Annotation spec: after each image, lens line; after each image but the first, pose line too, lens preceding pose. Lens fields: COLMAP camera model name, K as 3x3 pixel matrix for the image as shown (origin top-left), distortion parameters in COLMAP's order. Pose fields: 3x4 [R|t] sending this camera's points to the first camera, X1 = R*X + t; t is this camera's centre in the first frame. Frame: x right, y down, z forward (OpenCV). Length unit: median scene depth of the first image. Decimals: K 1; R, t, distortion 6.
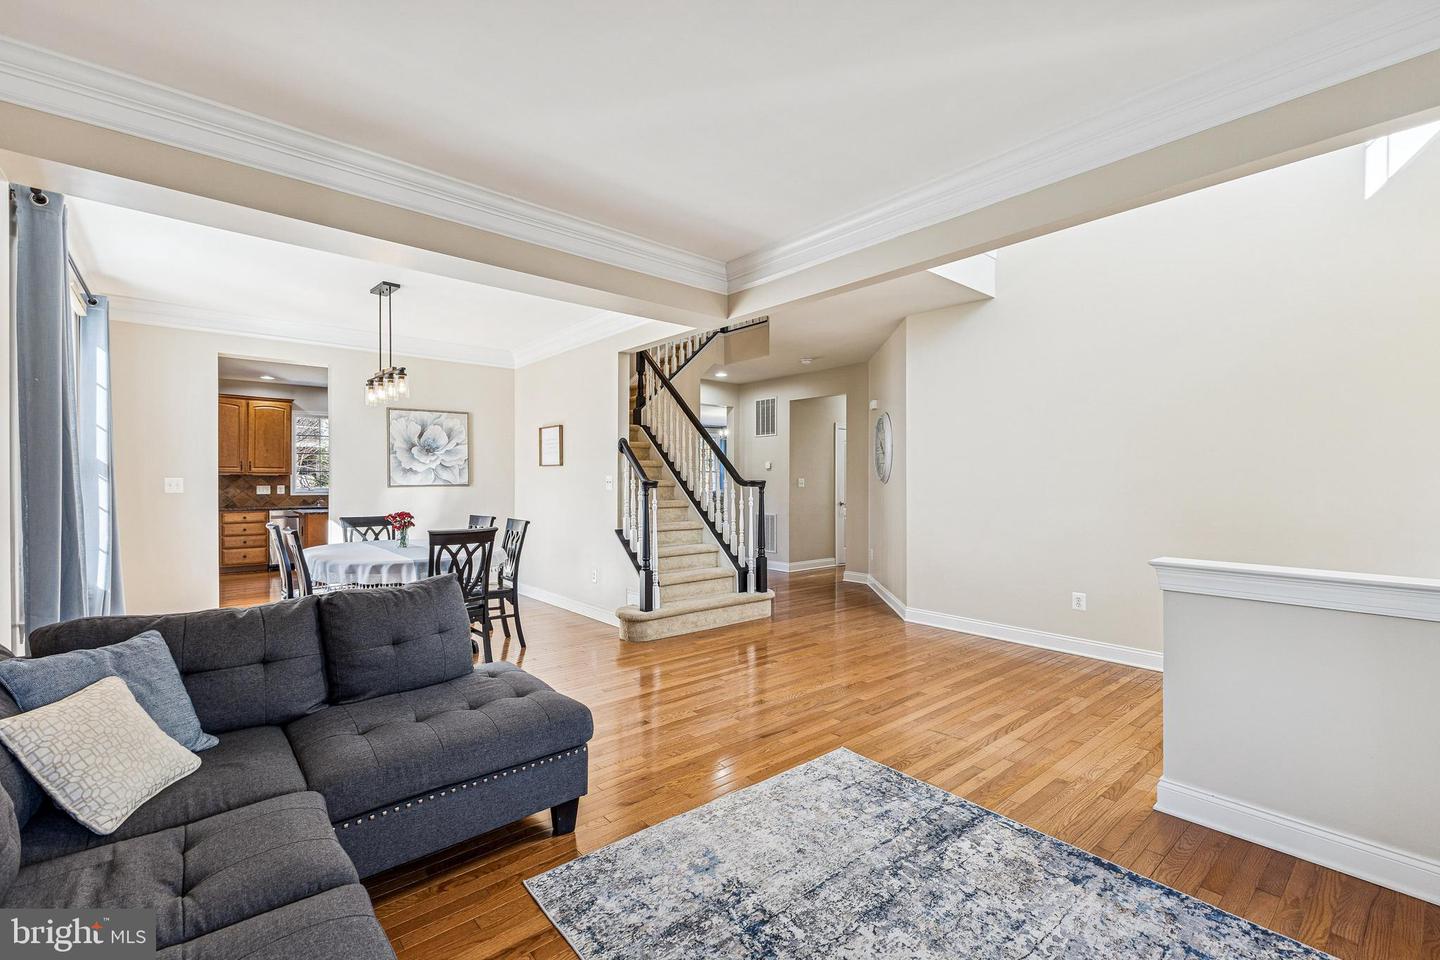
lens RADIAL K [[628.7, 0, 720.6], [0, 628.7, 484.2], [0, 0, 1]] dist [0.008140, -0.003599]
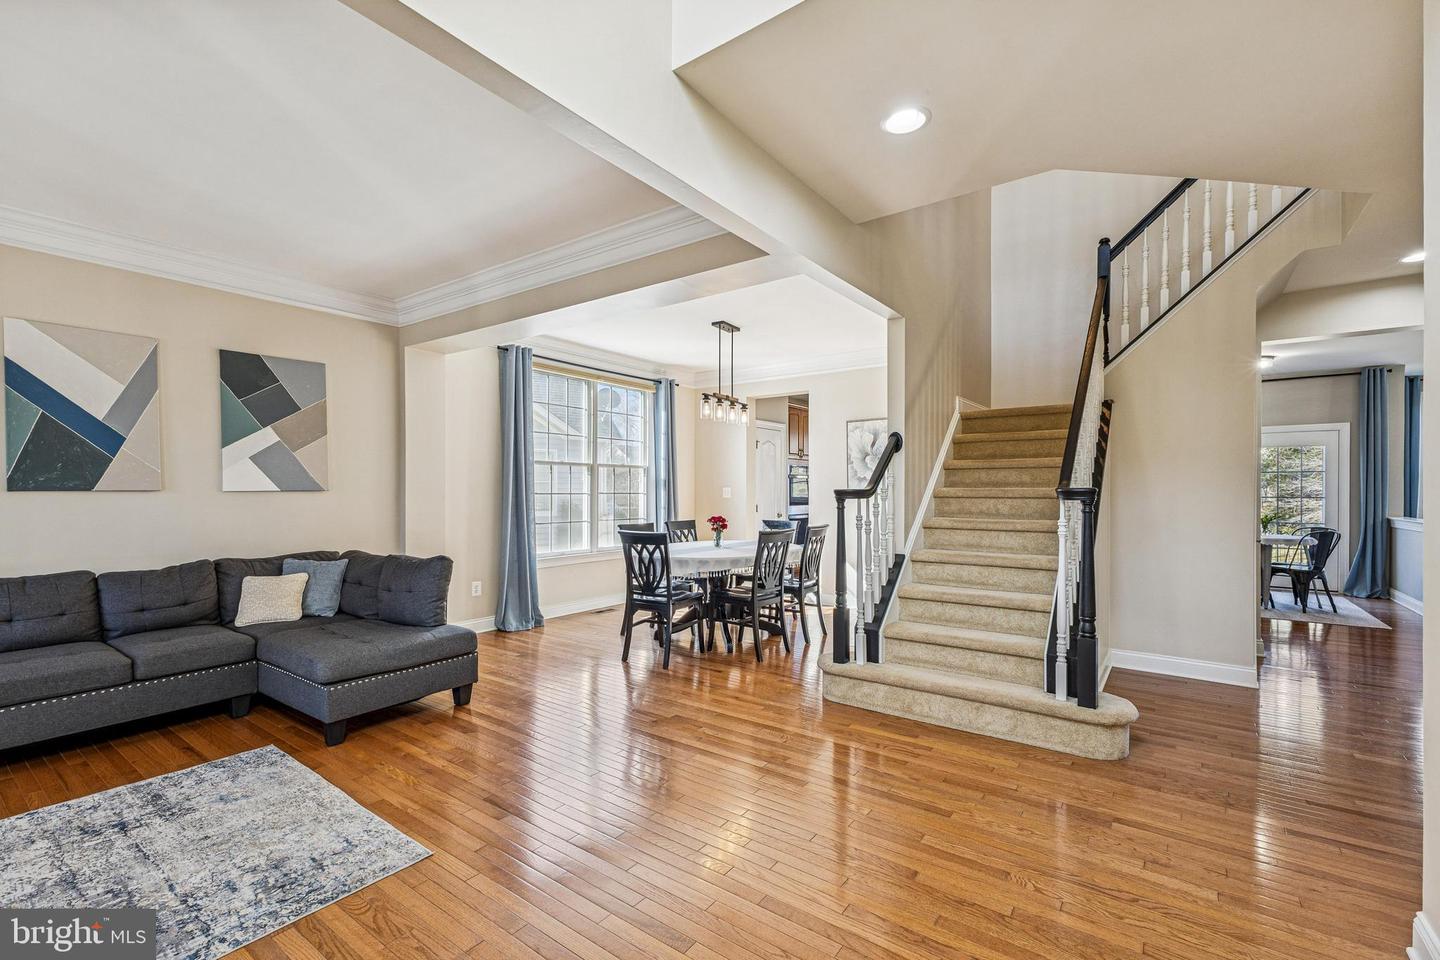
lens RADIAL K [[628.7, 0, 717.2], [0, 628.7, 487.2], [0, 0, 1]] dist [0.008140, -0.003599]
pose [[0.223443, -0.004146, -0.974708, 1.064729], [-0.003970, 0.999979, -0.005163, -0.005871], [0.974709, 0.005023, 0.223422, 1.251375]]
